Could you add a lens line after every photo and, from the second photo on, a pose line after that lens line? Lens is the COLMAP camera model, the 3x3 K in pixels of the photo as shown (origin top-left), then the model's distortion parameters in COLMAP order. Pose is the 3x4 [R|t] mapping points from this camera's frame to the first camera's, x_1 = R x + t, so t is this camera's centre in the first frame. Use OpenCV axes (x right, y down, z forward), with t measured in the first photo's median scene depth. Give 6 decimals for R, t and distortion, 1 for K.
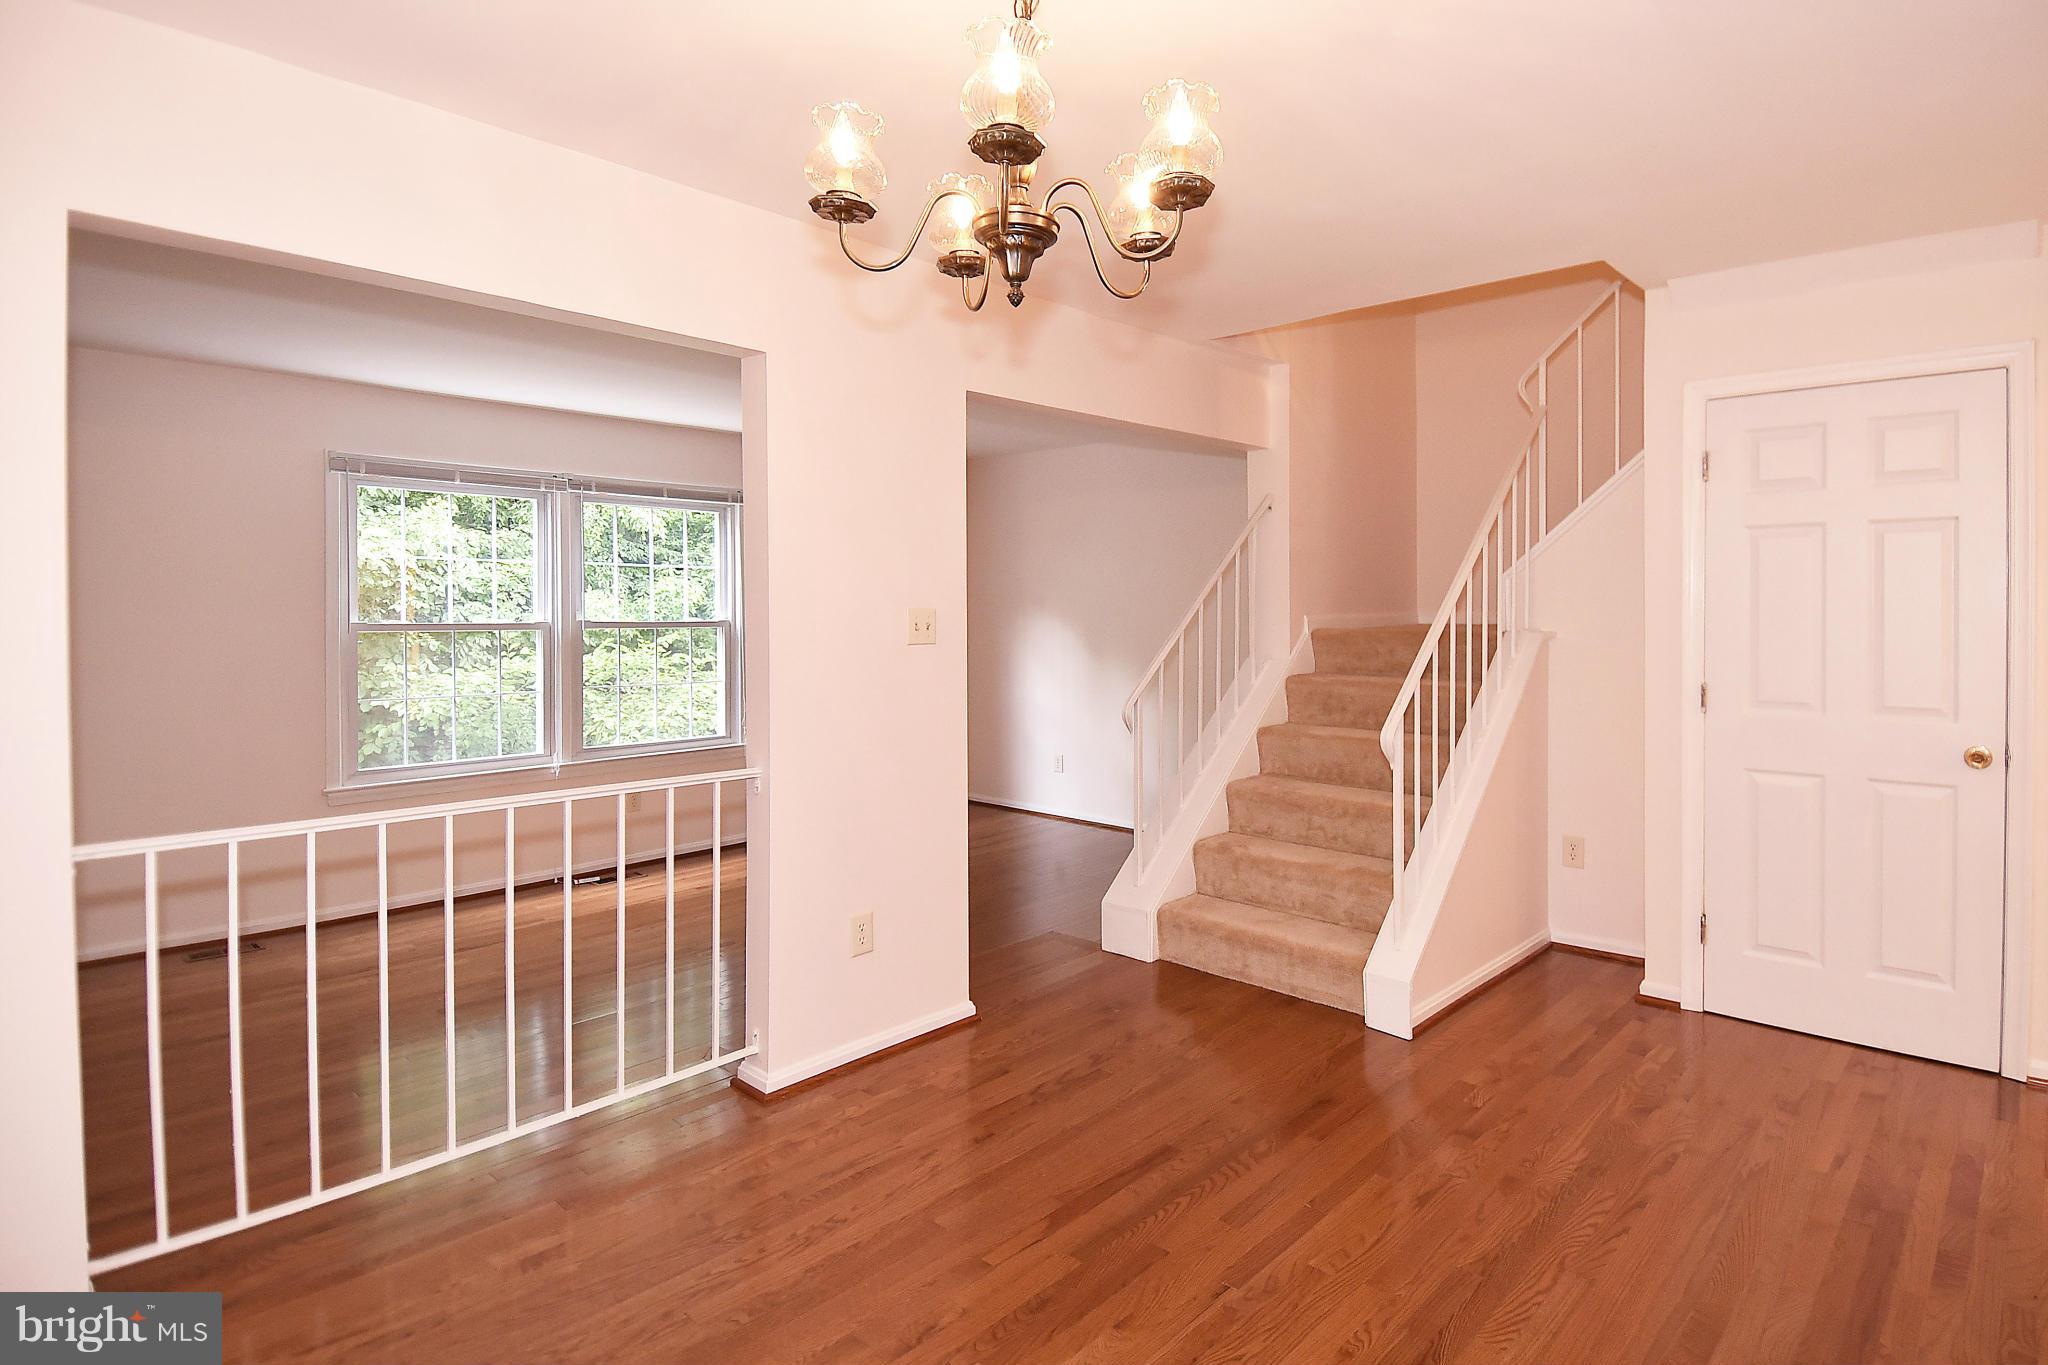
lens RADIAL K [[1096.4, 0, 1111.4], [0, 1096.4, 606.3], [0, 0, 1]] dist [0.062850, -0.055501]
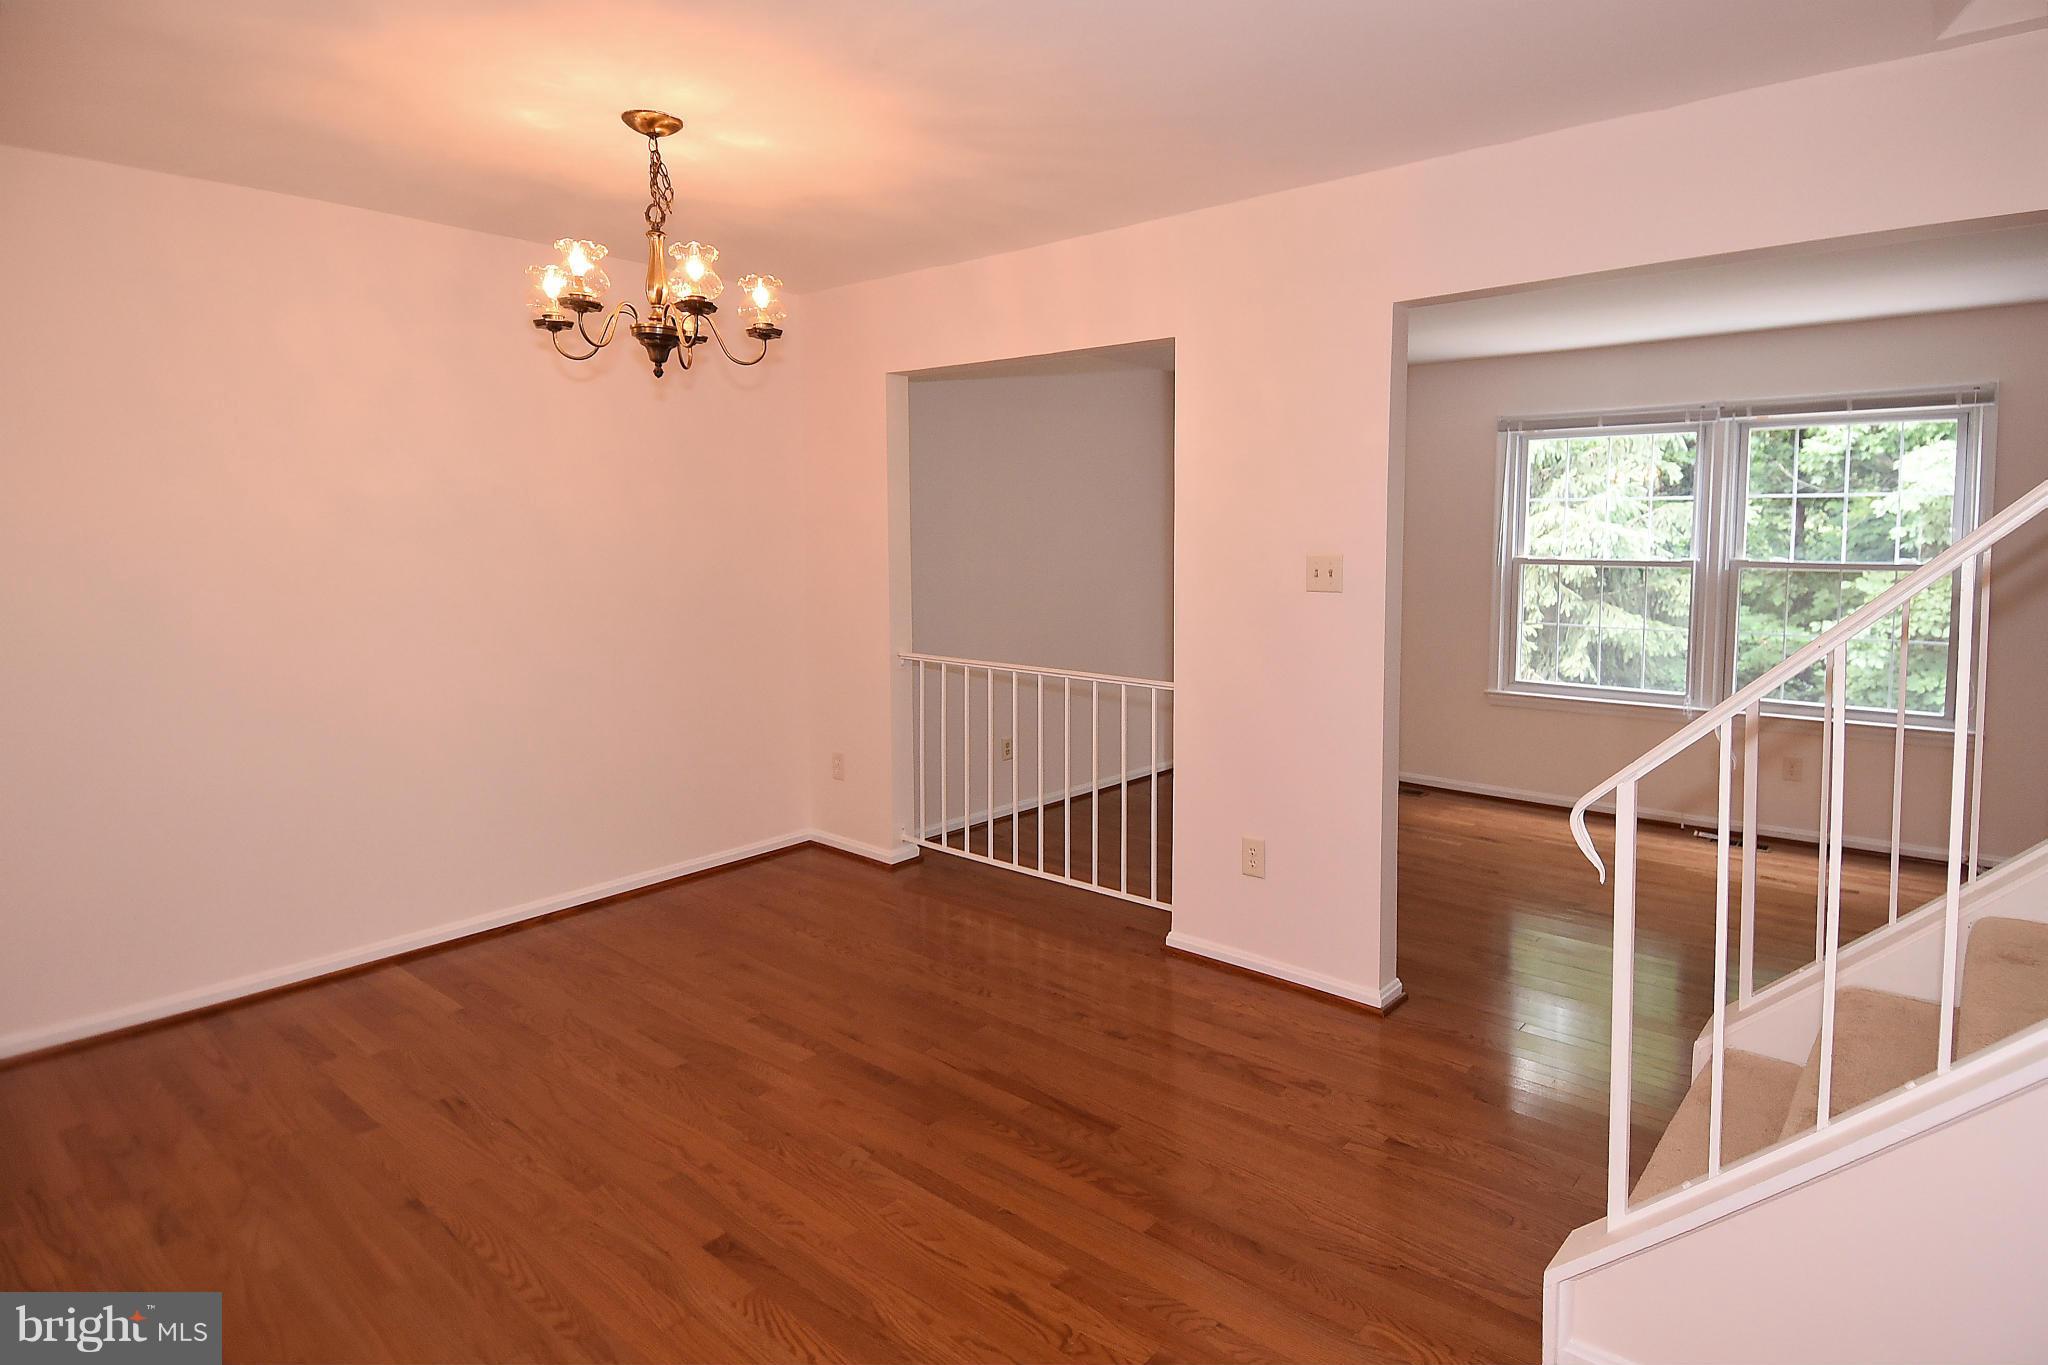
lens RADIAL K [[1065.7, 0, 1023.8], [0, 1065.7, 609.5], [0, 0, 1]] dist [0.054949, -0.050771]
pose [[0.016256, 0.071180, -0.997331, 0.714932], [-0.001339, 0.997463, 0.071168, -0.014541], [0.999867, 0.000179, 0.016310, 0.694919]]
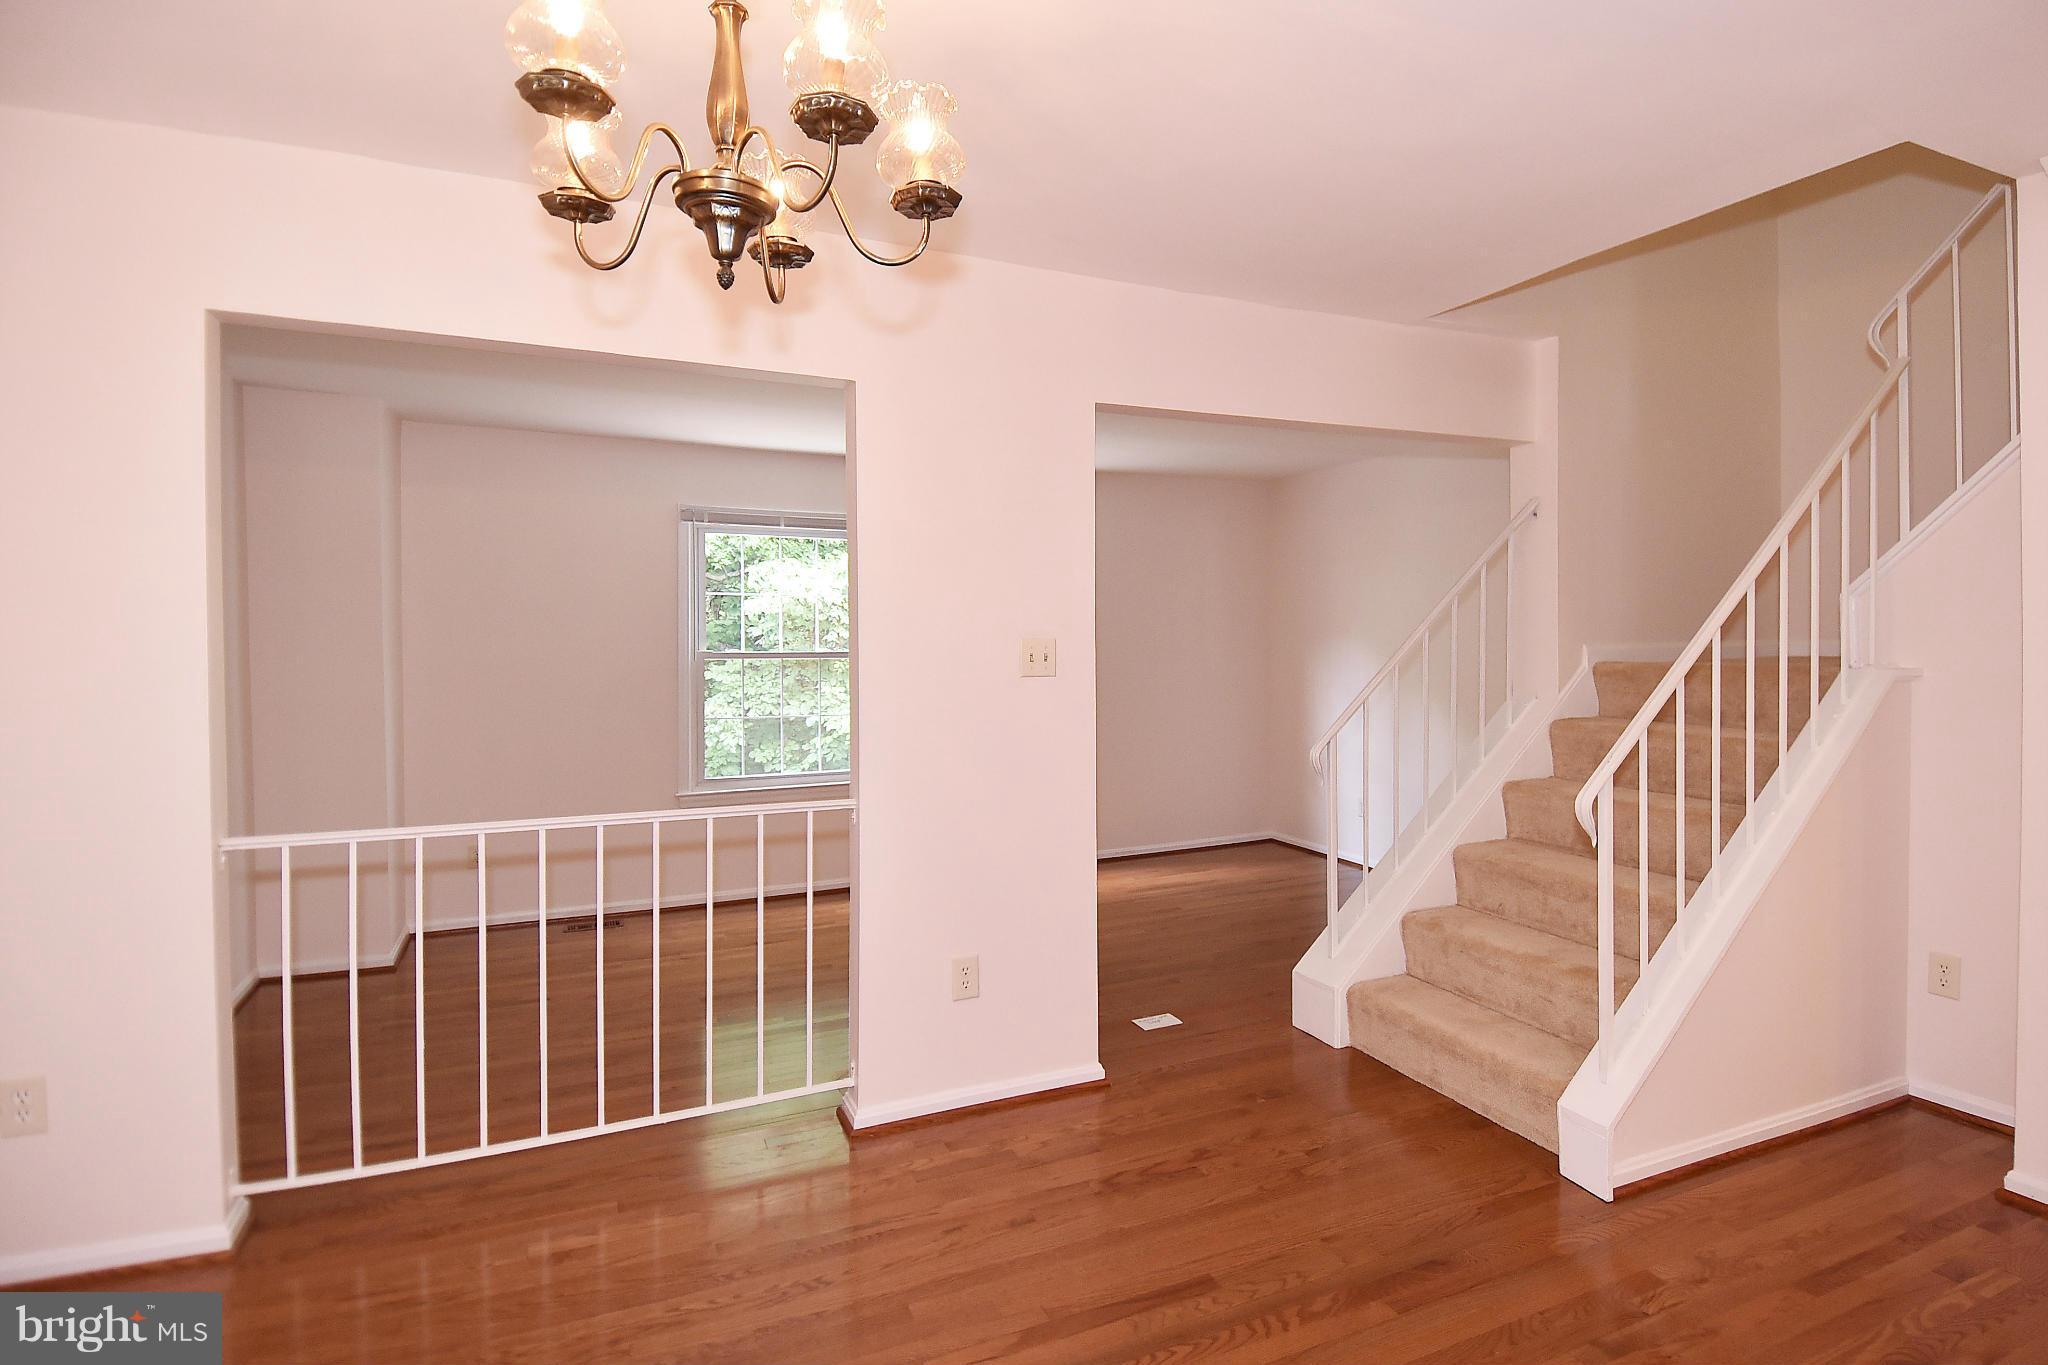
lens RADIAL K [[1110.6, 0, 1095.1], [0, 1110.6, 632.2], [0, 0, 1]] dist [0.058265, -0.060882]
pose [[0.919995, -0.003427, -0.391914, 0.234400], [0.002555, 0.999993, -0.002745, -0.000403], [0.391921, 0.001524, 0.919998, 0.137999]]
